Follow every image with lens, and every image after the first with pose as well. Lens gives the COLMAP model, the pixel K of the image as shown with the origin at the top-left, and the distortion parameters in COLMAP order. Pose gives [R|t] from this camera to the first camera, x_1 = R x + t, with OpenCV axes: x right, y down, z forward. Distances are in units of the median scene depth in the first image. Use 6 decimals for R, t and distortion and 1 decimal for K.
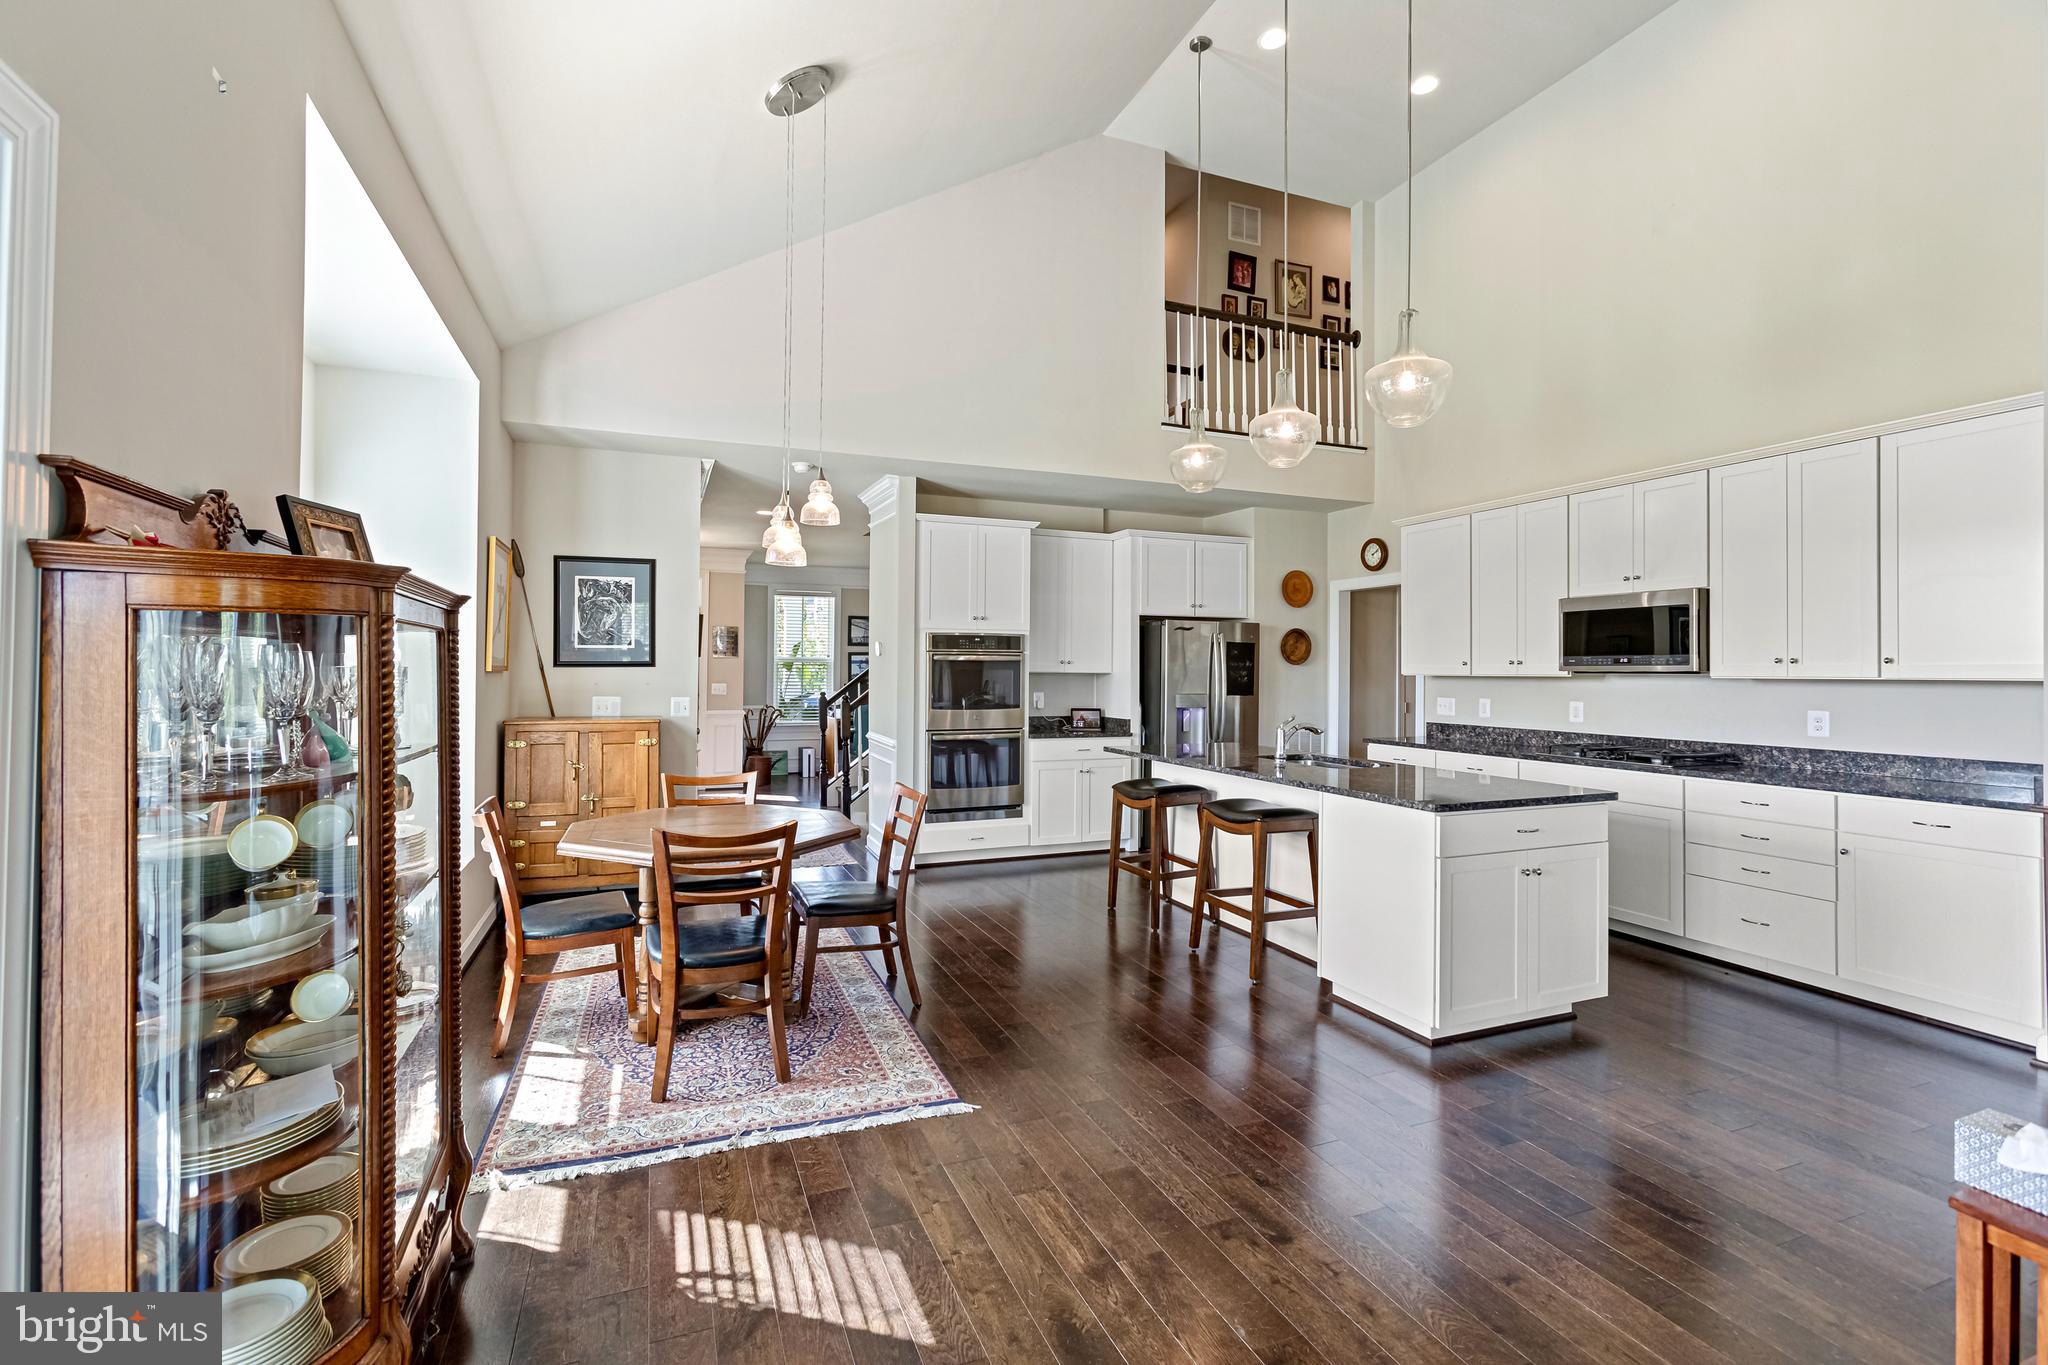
lens RADIAL K [[905.4, 0, 1014.5], [0, 905.4, 652.6], [0, 0, 1]] dist [-0.010543, 0.005366]
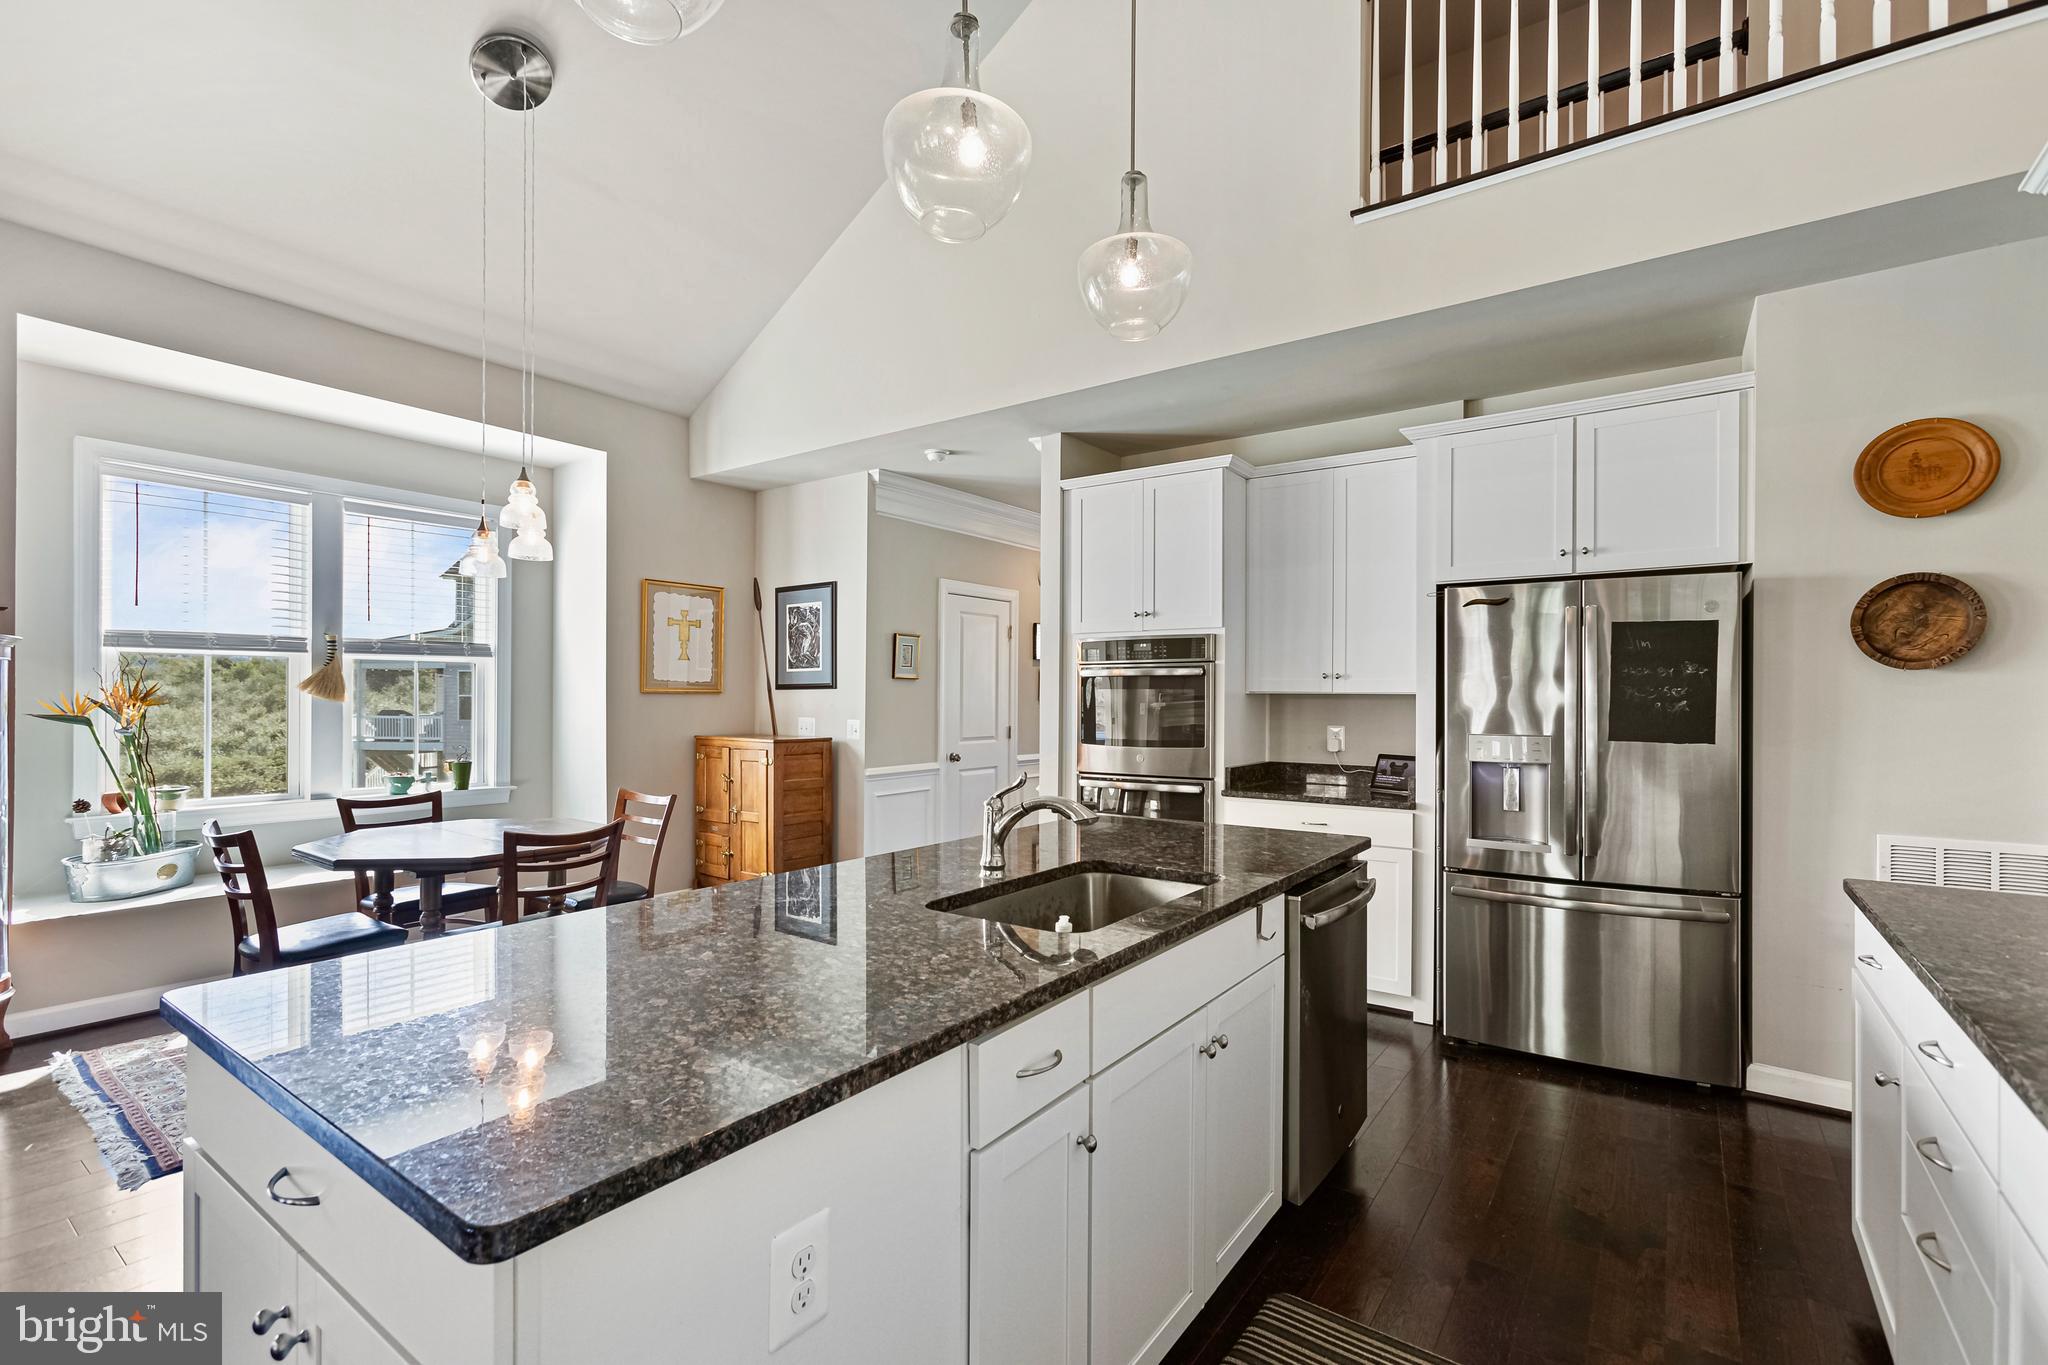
lens RADIAL K [[905.4, 0, 989.8], [0, 905.4, 702.3], [0, 0, 1]] dist [-0.010543, 0.005366]
pose [[0.536051, 0.001341, -0.844184, 0.495773], [0.015049, 0.999825, 0.011144, 0.020323], [0.844051, -0.018678, 0.535937, 0.551519]]
